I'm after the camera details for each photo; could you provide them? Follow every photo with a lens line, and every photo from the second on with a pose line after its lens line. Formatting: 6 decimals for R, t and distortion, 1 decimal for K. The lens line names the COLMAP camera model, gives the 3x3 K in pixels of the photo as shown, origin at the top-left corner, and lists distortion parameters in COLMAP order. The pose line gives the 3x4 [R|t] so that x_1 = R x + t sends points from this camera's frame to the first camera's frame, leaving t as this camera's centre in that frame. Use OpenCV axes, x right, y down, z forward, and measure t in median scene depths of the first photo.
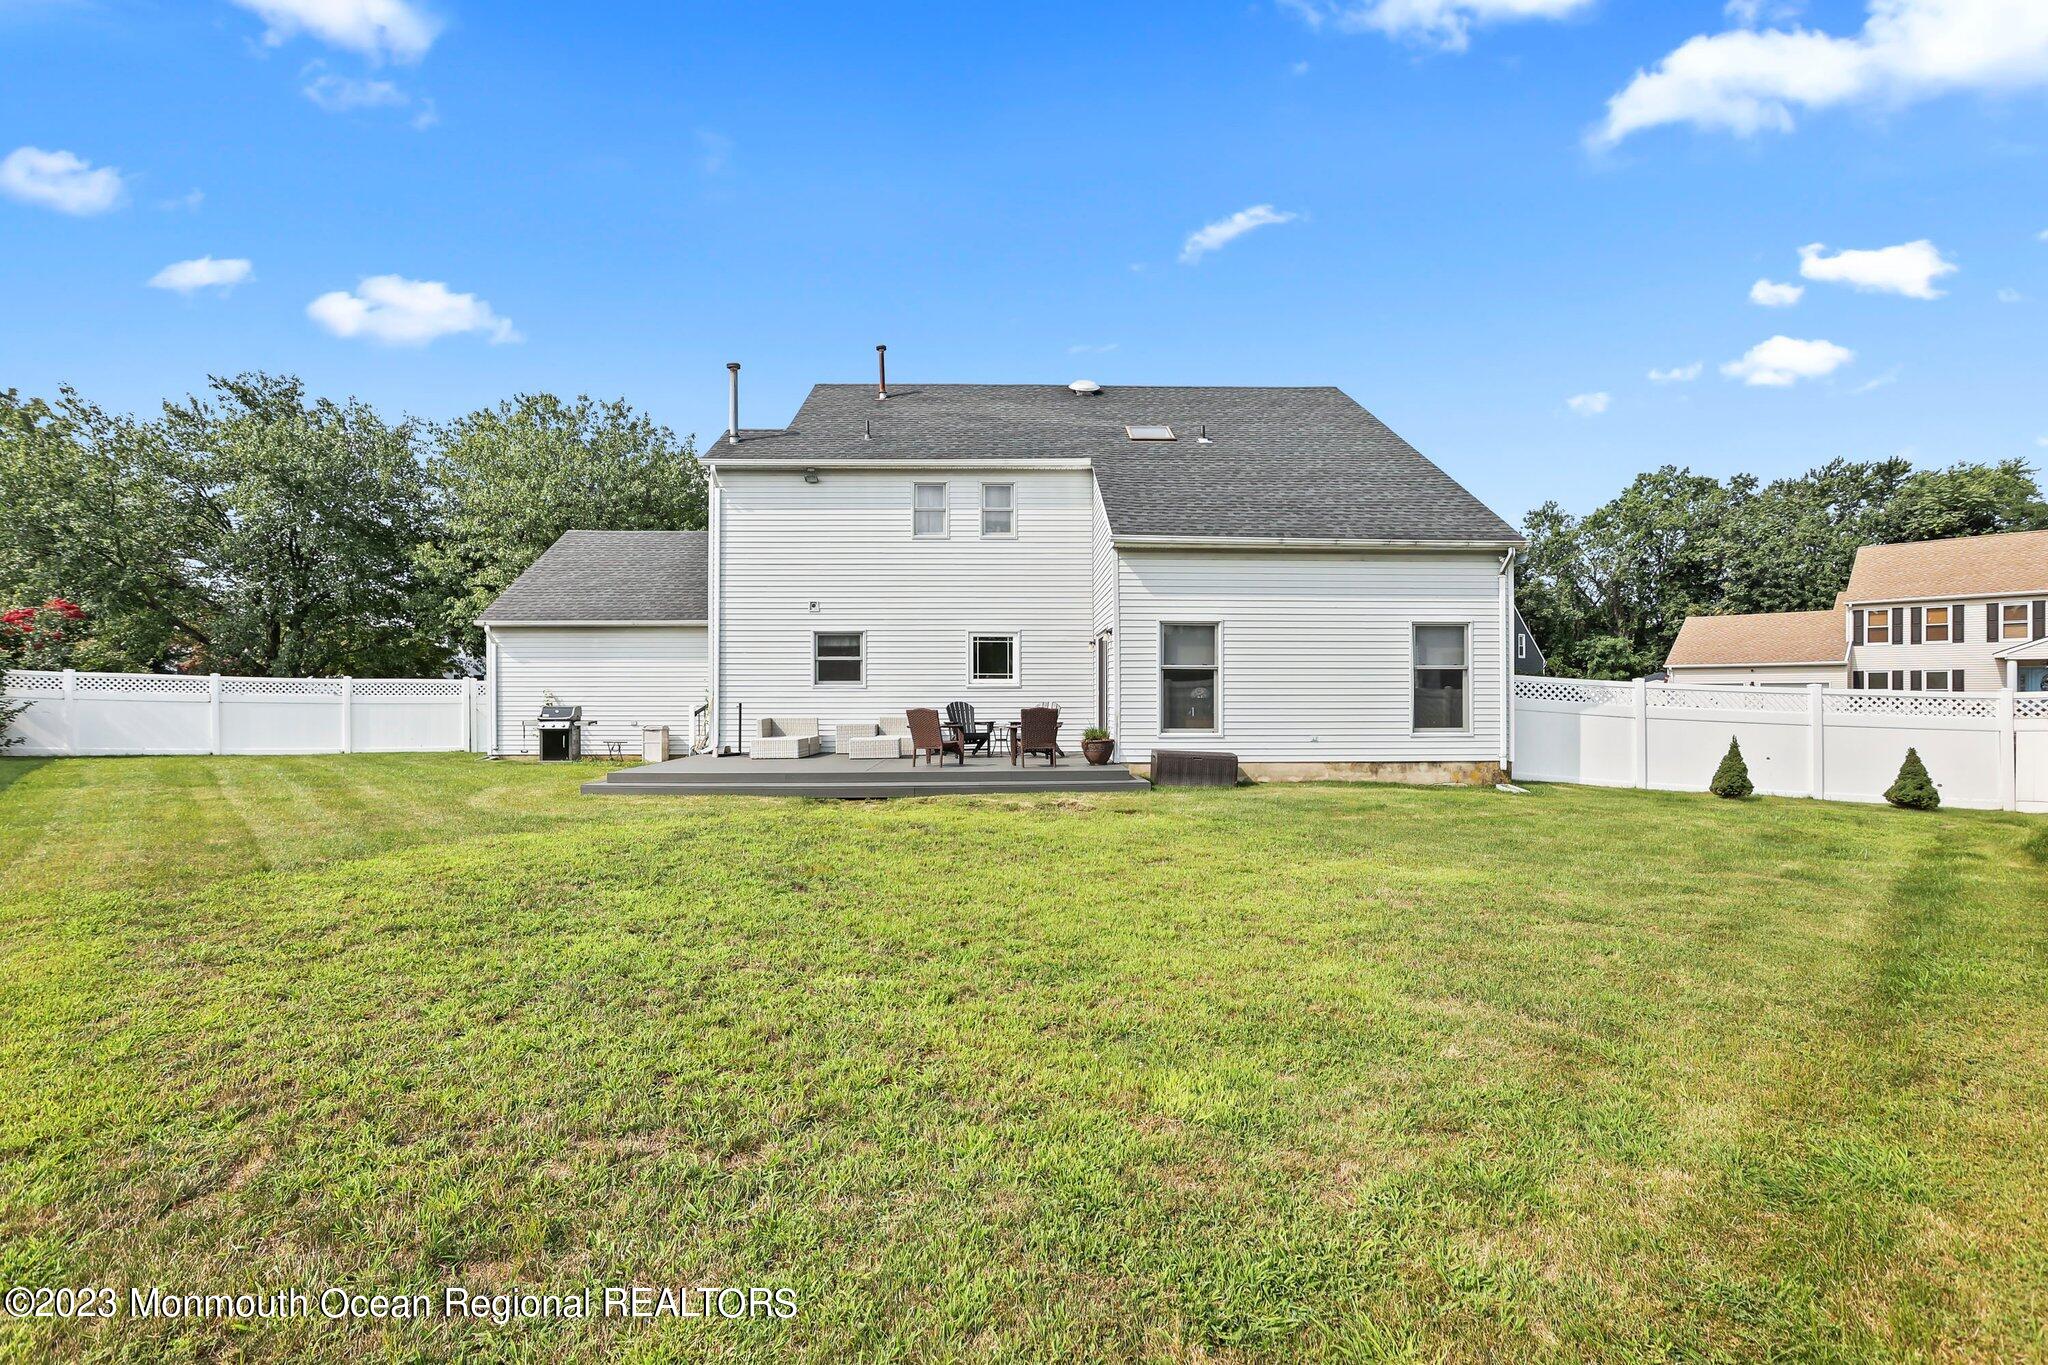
lens RADIAL K [[926.5, 0, 1023.2], [0, 926.5, 686.9], [0, 0, 1]] dist [-0.026680, 0.013532]
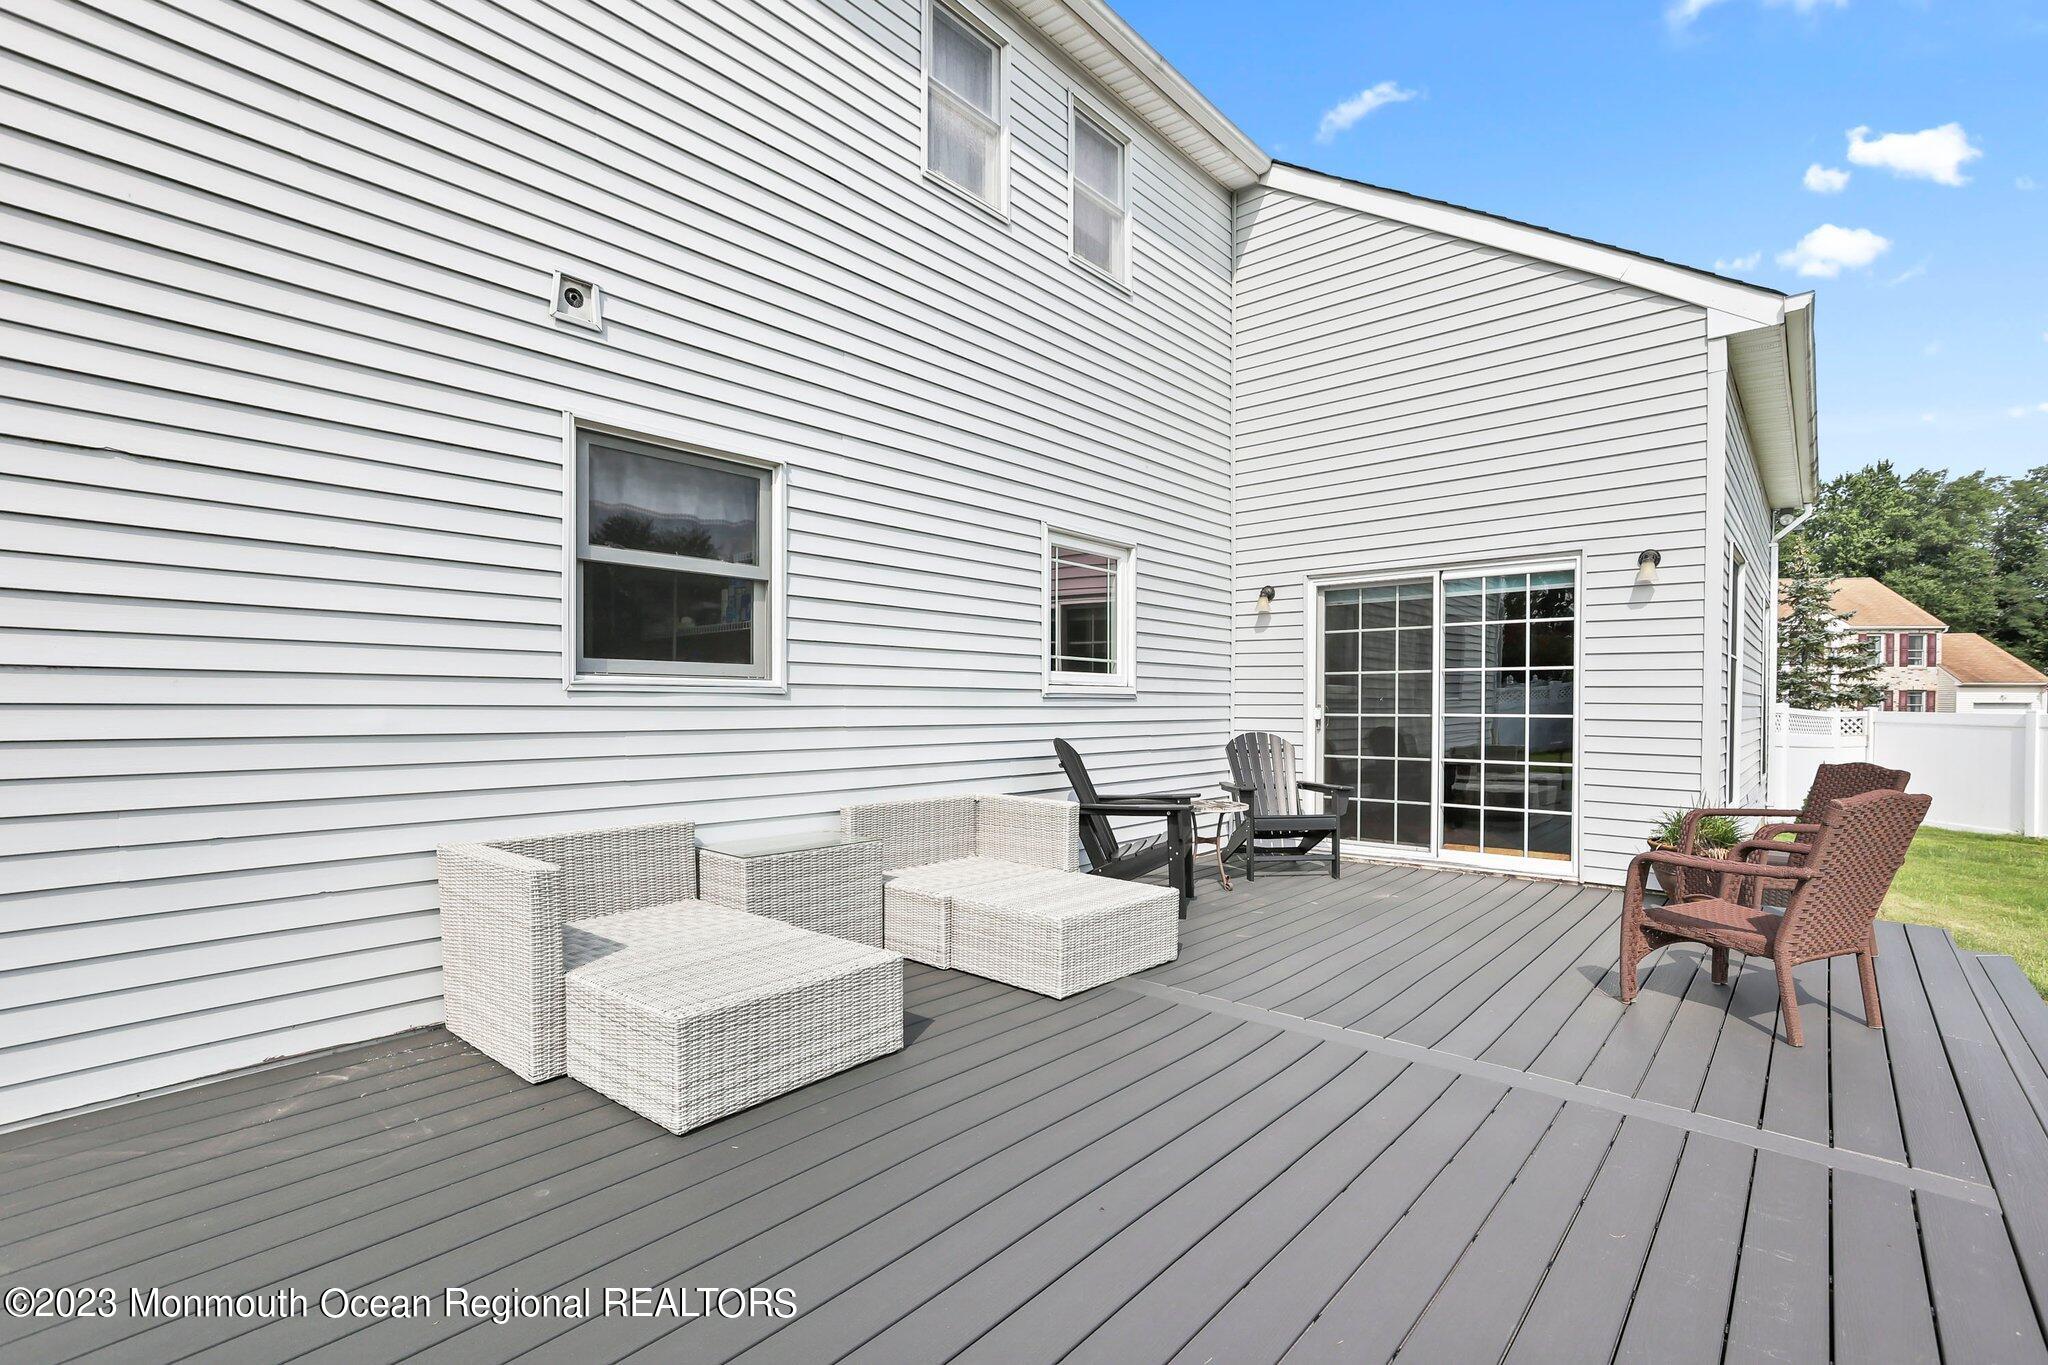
lens RADIAL K [[926.5, 0, 1032.3], [0, 926.5, 702.5], [0, 0, 1]] dist [-0.026680, 0.013532]
pose [[0.694087, 0.004683, 0.719876, -0.305041], [-0.015017, 0.999855, 0.007975, 0.001126], [-0.719734, -0.016346, 0.694057, 0.775896]]
